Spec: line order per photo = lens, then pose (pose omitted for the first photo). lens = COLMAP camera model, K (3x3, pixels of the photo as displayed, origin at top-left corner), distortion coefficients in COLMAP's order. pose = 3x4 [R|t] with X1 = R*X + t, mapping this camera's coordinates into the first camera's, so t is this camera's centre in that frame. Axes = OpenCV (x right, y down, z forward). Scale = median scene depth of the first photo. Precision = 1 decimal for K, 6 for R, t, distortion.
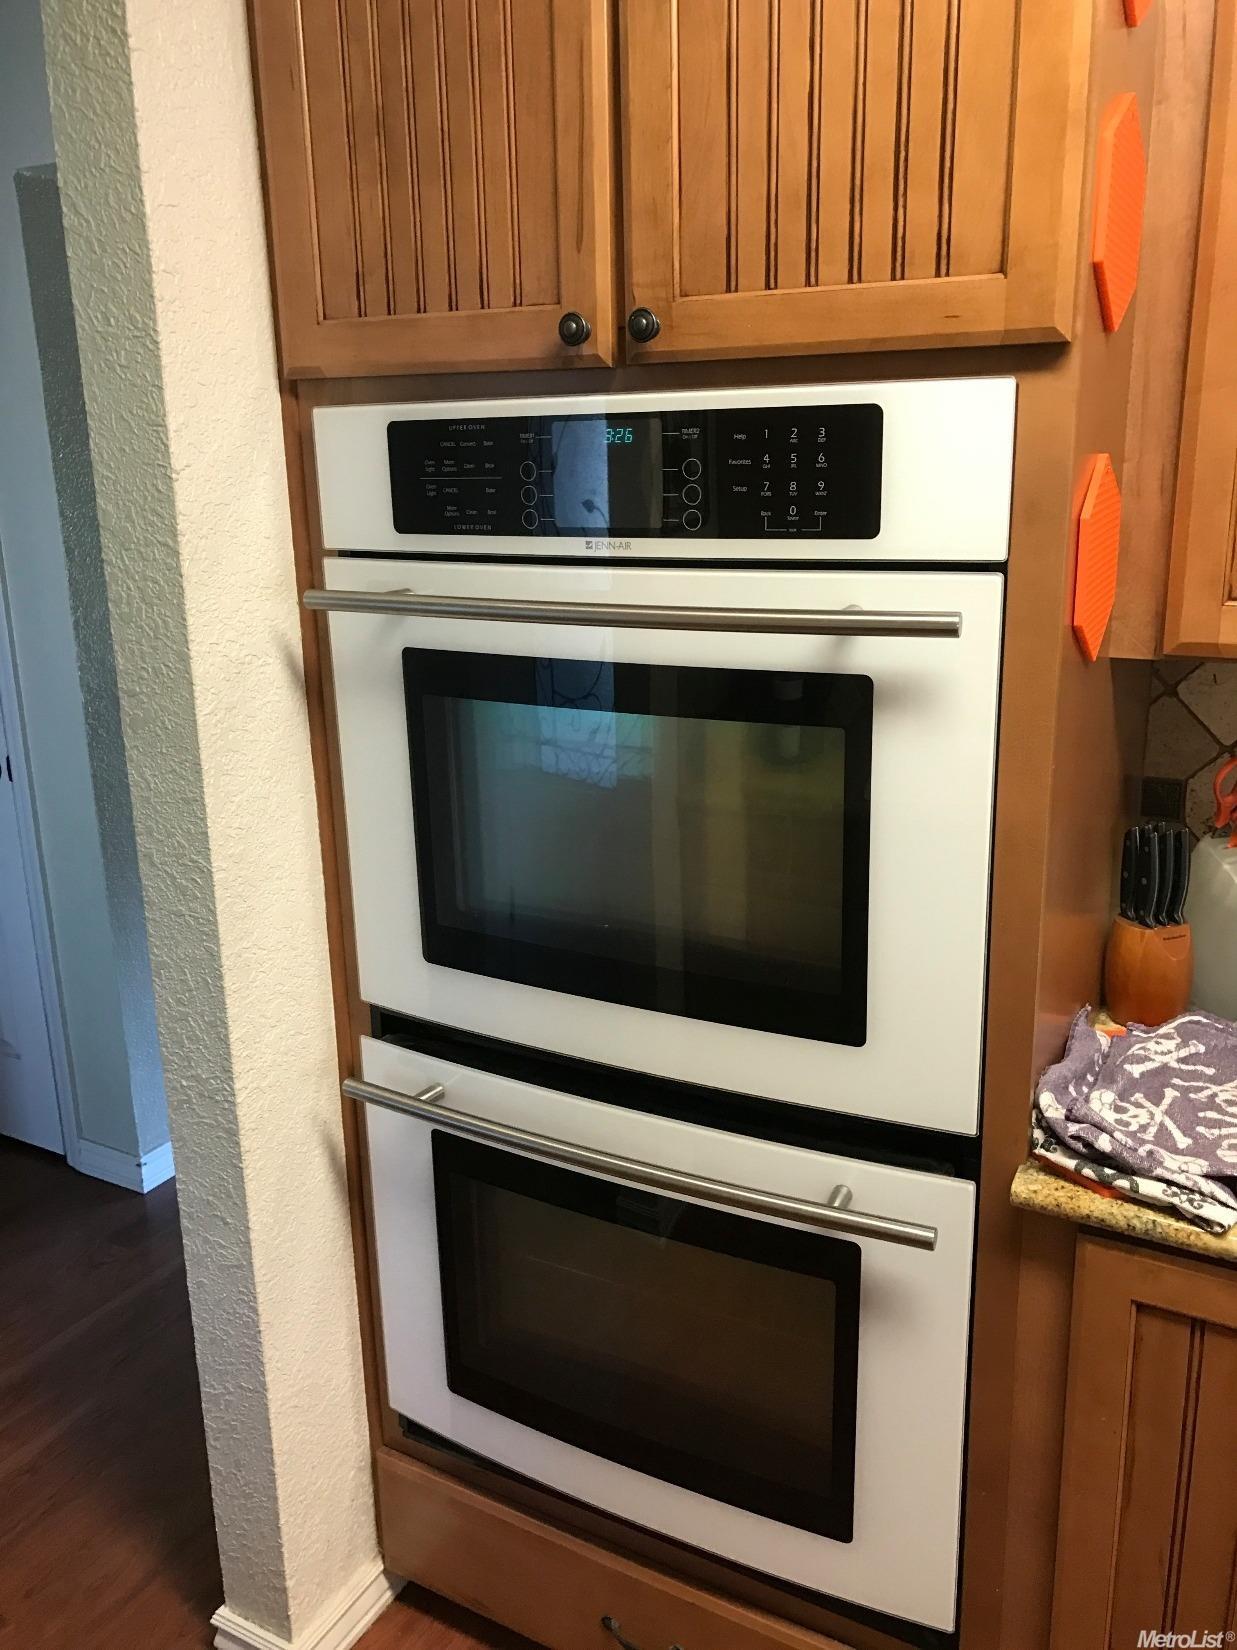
lens RADIAL K [[1357.4, 0, 618.1], [0, 1357.4, 824.8], [0, 0, 1]] dist [0.023283, -0.006003]
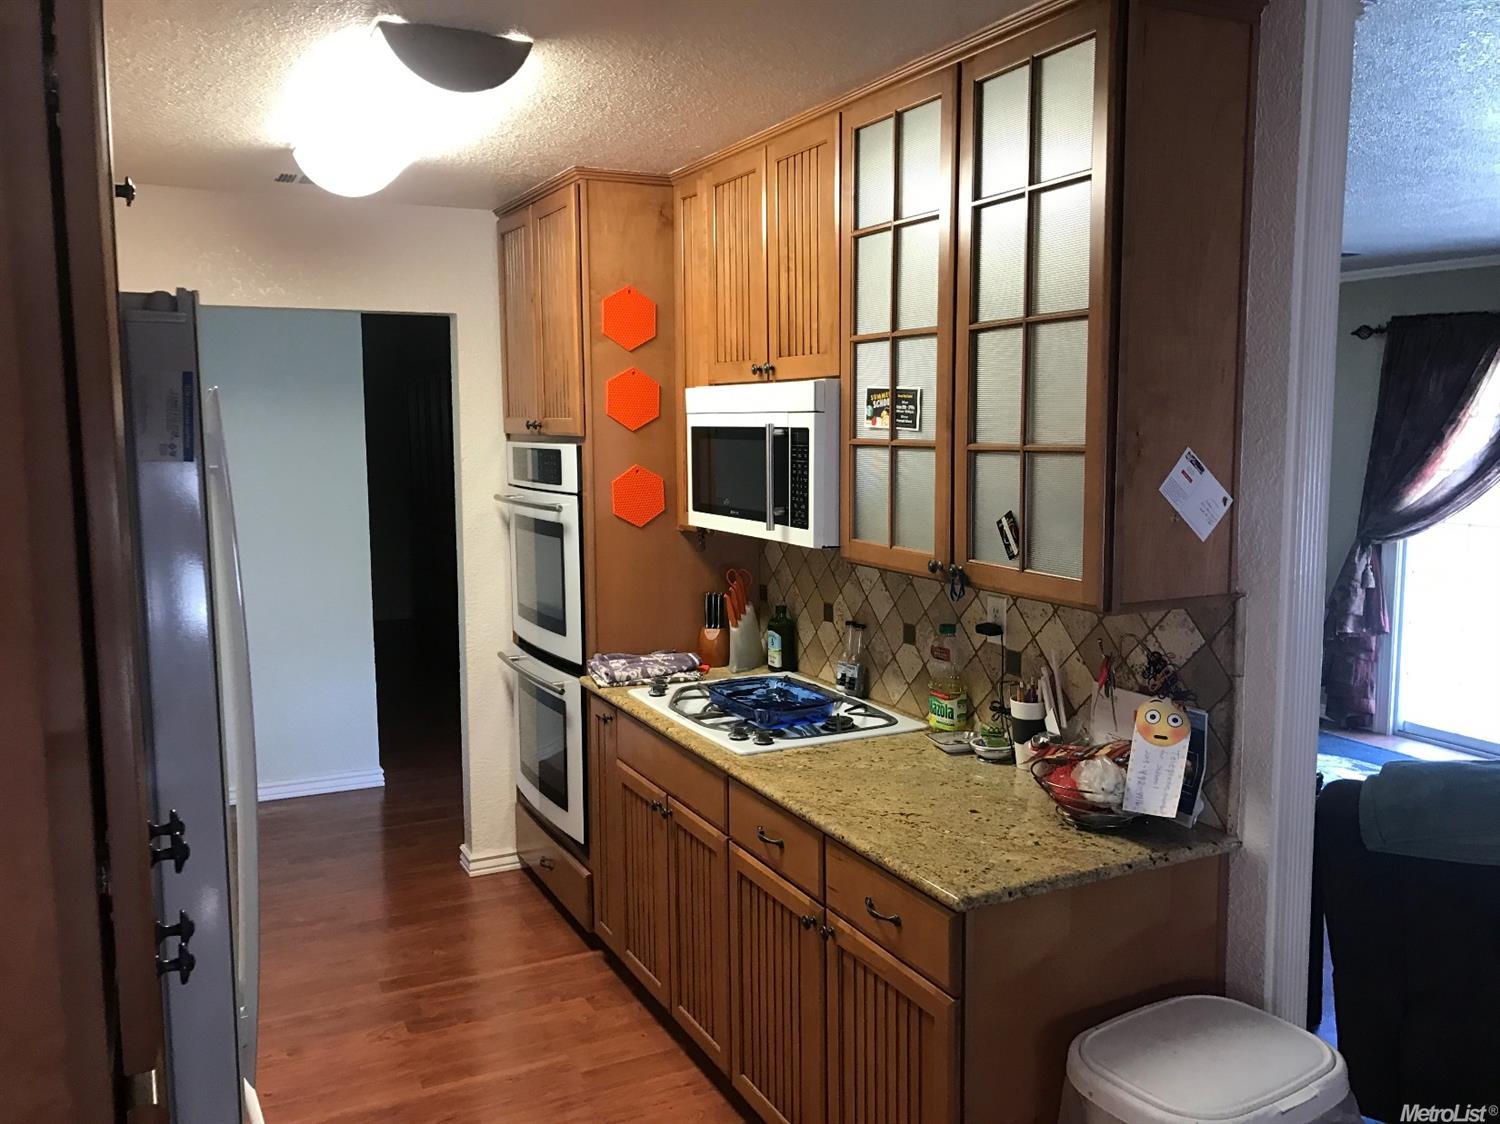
lens RADIAL K [[1234.0, 0, 756.3], [0, 1234.0, 566.7], [0, 0, 1]] dist [0.023283, -0.006003]
pose [[0.838993, 0.080574, -0.538144, 2.258649], [-0.155257, 0.983312, -0.094827, 0.217895], [0.521523, 0.163110, 0.837501, -1.348184]]
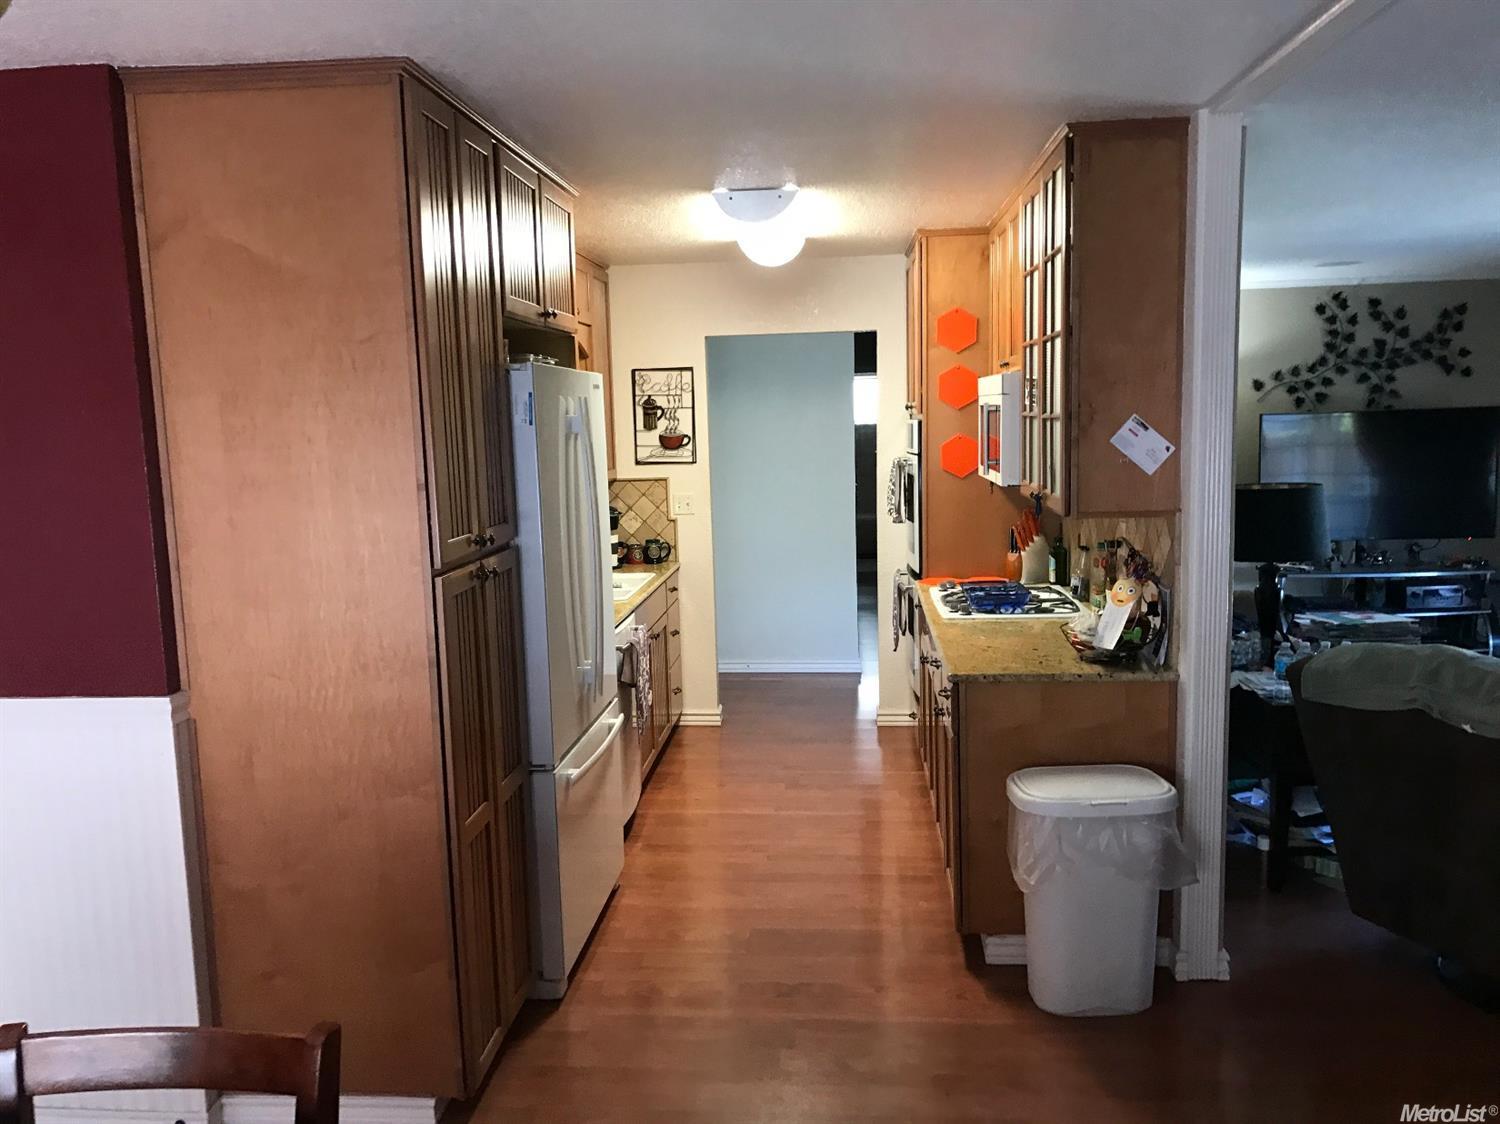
lens RADIAL K [[1234.0, 0, 742.3], [0, 1234.0, 572.4], [0, 0, 1]] dist [0.023283, -0.006003]
pose [[0.437851, 0.125404, -0.890259, 3.933327], [-0.222854, 0.974459, 0.027660, 0.250121], [0.870990, 0.186287, 0.454614, -1.523709]]
